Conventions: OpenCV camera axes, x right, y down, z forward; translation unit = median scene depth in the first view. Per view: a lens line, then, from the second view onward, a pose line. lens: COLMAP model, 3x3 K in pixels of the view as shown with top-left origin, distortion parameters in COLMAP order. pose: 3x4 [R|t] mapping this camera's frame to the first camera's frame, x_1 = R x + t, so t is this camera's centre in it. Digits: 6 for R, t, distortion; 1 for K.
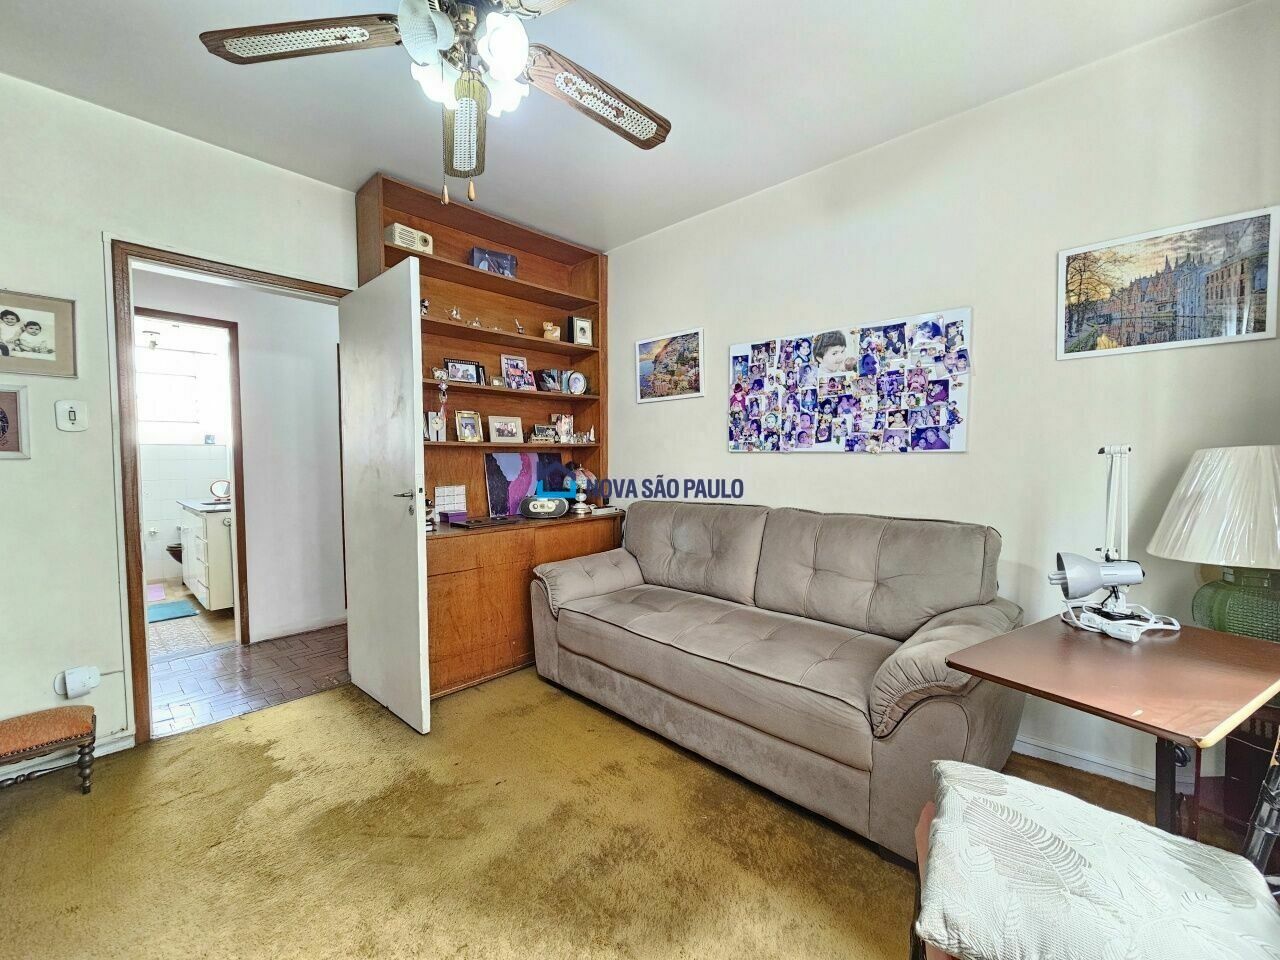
lens RADIAL K [[523.6, 0, 640.7], [0, 523.6, 479.9], [0, 0, 1]] dist [-0.001532, 0.000188]
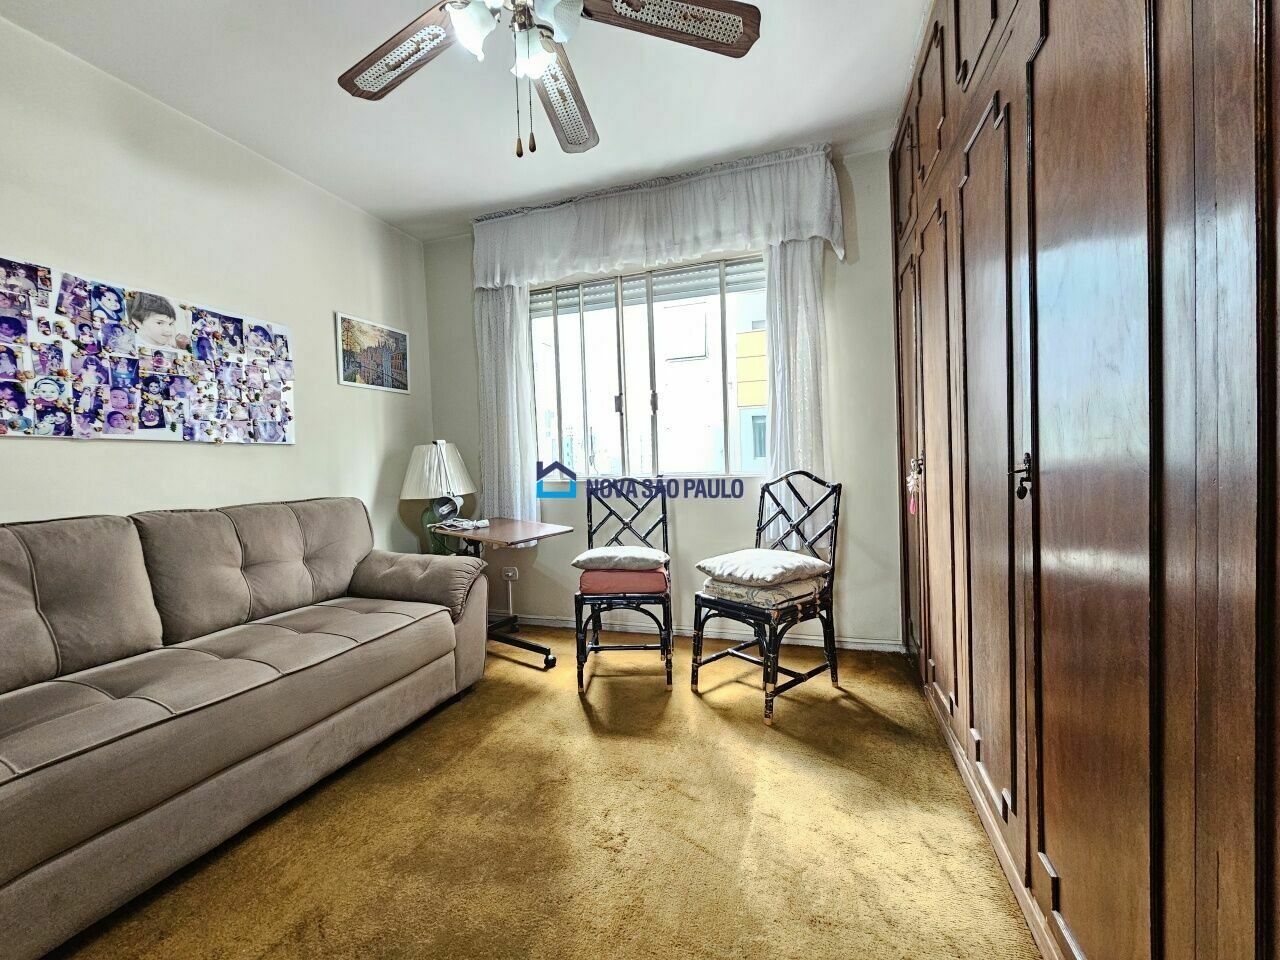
lens RADIAL K [[523.6, 0, 640.7], [0, 523.6, 479.9], [0, 0, 1]] dist [-0.001532, 0.000188]
pose [[-0.406284, -0.014651, 0.913630, -0.698849], [0.075812, 0.995884, 0.049683, 0.024436], [-0.910597, 0.089450, -0.403500, 0.653208]]
